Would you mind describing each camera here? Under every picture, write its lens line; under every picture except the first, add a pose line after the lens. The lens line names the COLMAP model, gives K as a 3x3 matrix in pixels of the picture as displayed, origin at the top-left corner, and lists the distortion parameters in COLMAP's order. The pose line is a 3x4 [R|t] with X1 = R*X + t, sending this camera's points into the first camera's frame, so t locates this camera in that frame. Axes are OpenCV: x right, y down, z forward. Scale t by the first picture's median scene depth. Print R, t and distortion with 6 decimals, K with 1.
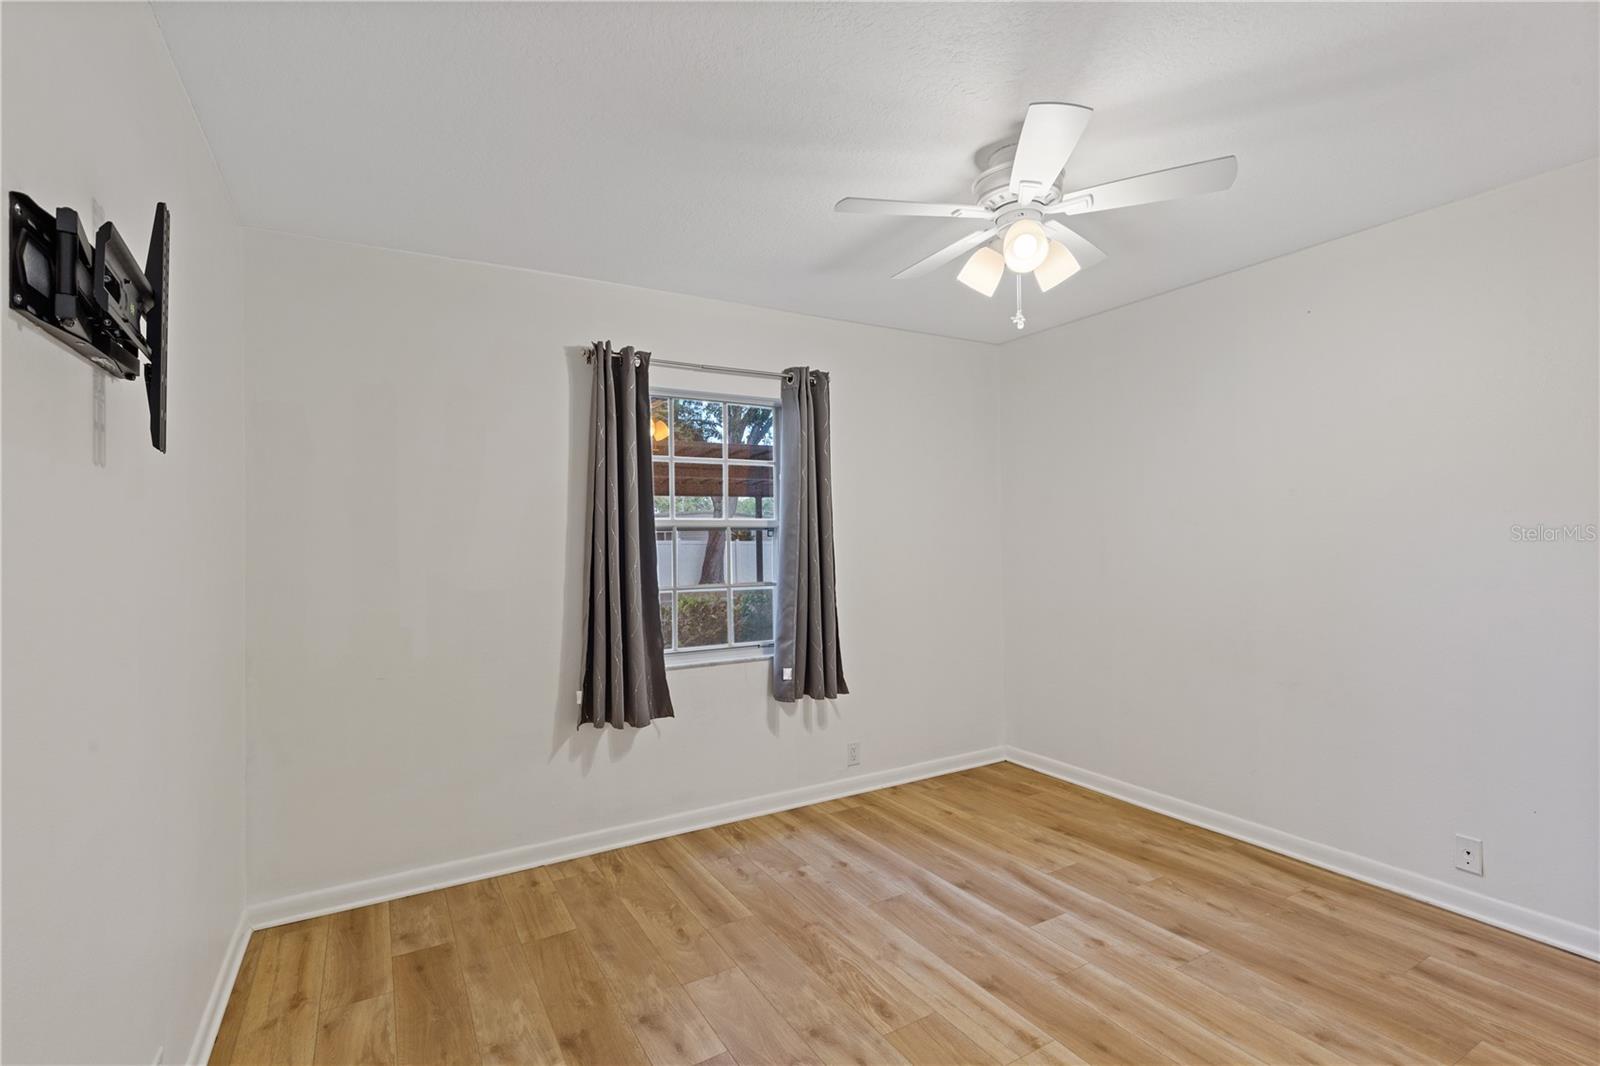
lens RADIAL K [[740.0, 0, 796.0], [0, 740.0, 527.2], [0, 0, 1]] dist [0.012667, -0.000980]
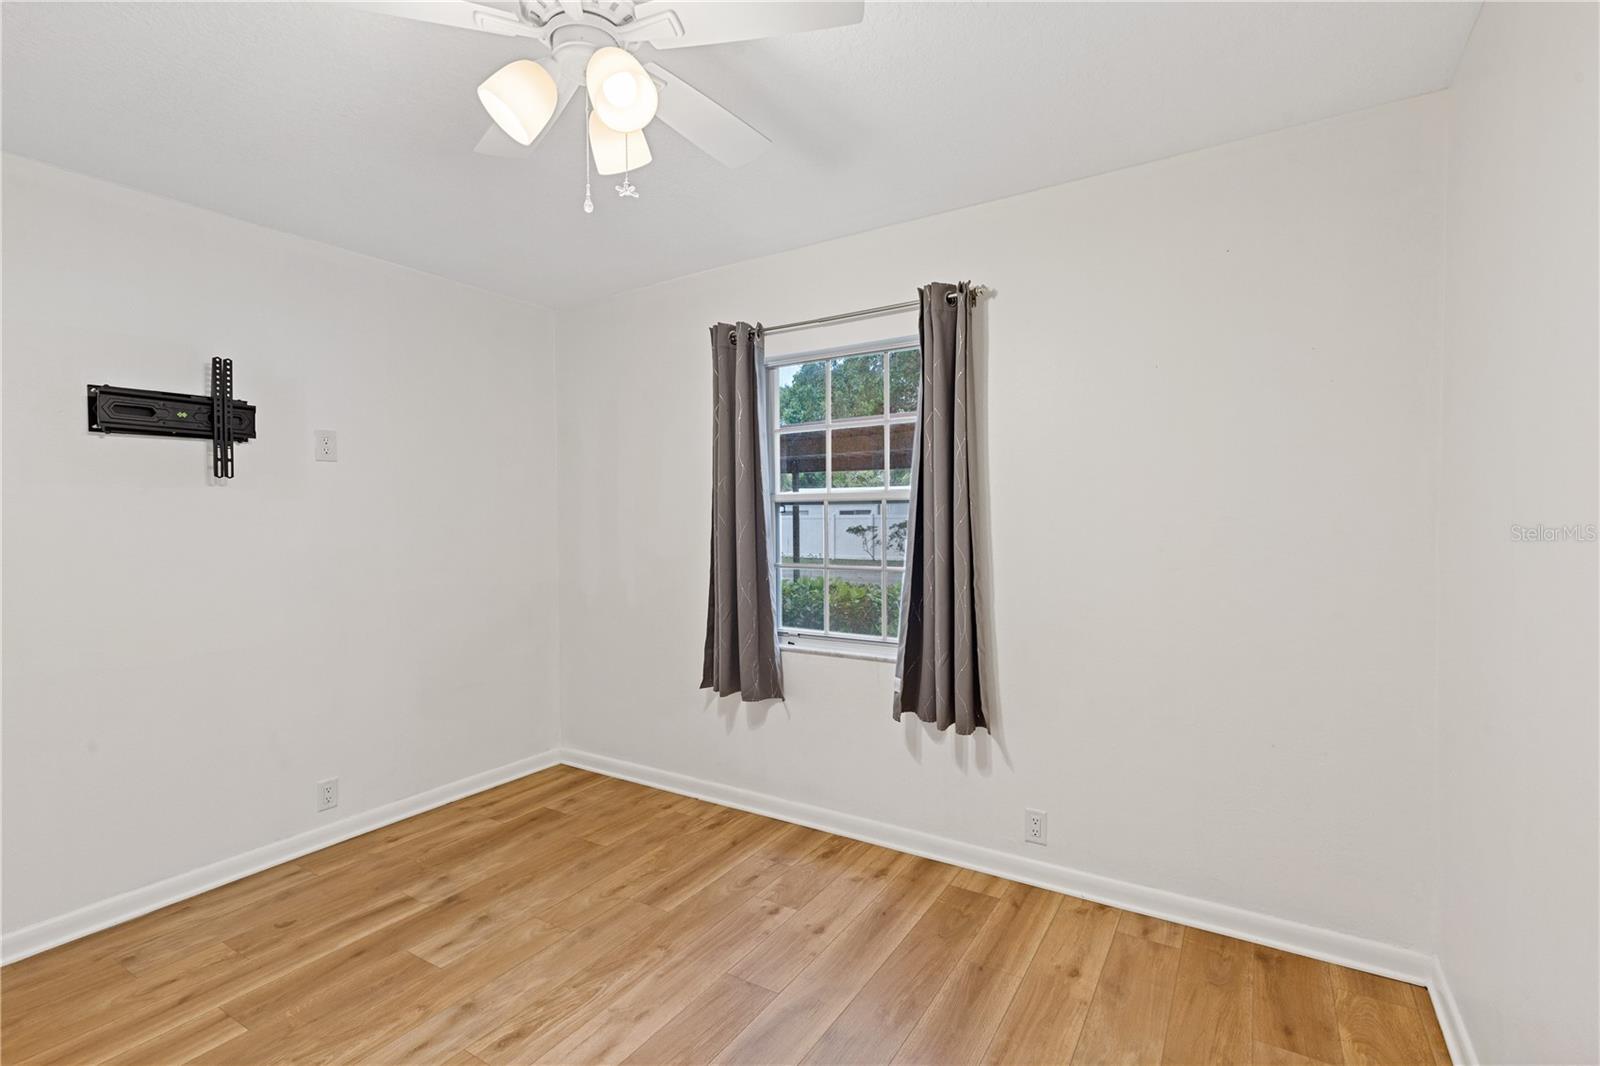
lens RADIAL K [[740.0, 0, 796.0], [0, 740.0, 527.2], [0, 0, 1]] dist [0.012667, -0.000980]
pose [[0.450755, 0.020872, -0.892404, 0.714280], [0.022478, 0.999144, 0.034722, 0.000297], [0.892365, -0.035711, 0.449900, 0.614120]]
